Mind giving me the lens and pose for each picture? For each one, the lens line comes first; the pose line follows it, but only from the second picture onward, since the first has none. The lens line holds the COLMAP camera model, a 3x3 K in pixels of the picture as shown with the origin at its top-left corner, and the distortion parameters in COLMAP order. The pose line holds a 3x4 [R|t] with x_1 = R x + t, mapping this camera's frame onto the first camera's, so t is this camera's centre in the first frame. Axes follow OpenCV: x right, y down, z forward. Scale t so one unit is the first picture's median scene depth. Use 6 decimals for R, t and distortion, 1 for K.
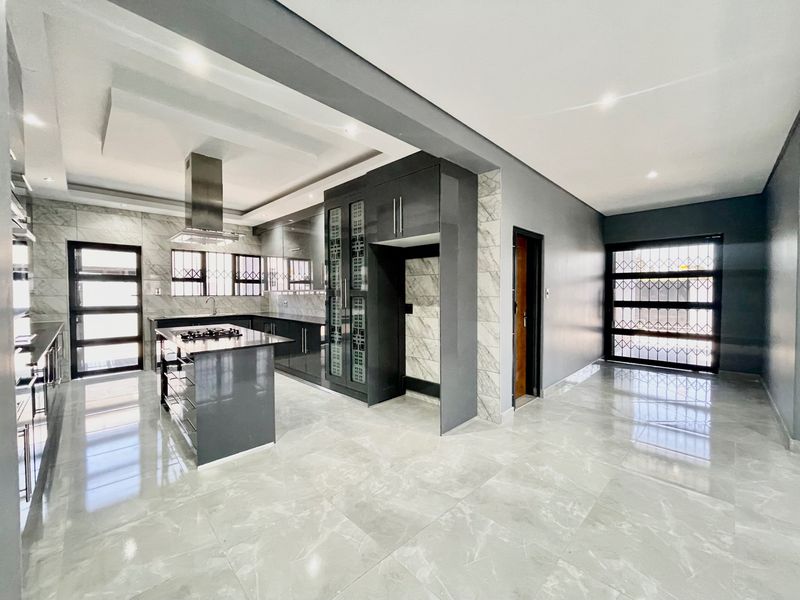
lens RADIAL K [[320.9, 0, 393.1], [0, 320.9, 298.2], [0, 0, 1]] dist [0.001115, -0.000274]
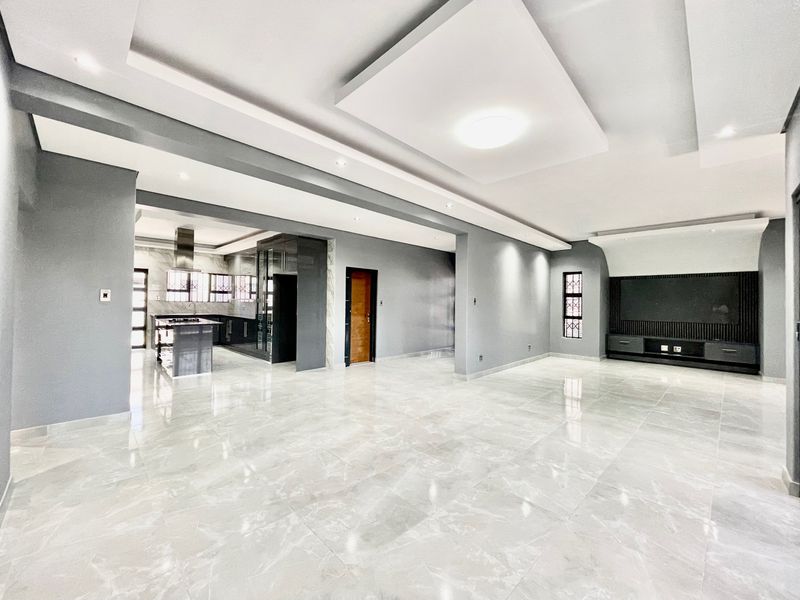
lens RADIAL K [[320.9, 0, 388.3], [0, 320.9, 299.7], [0, 0, 1]] dist [0.001115, -0.000274]
pose [[0.999807, 0.018677, -0.006054, 0.383737], [-0.018846, 0.999400, -0.029045, 0.010958], [0.005508, 0.029154, 0.999560, -0.533427]]
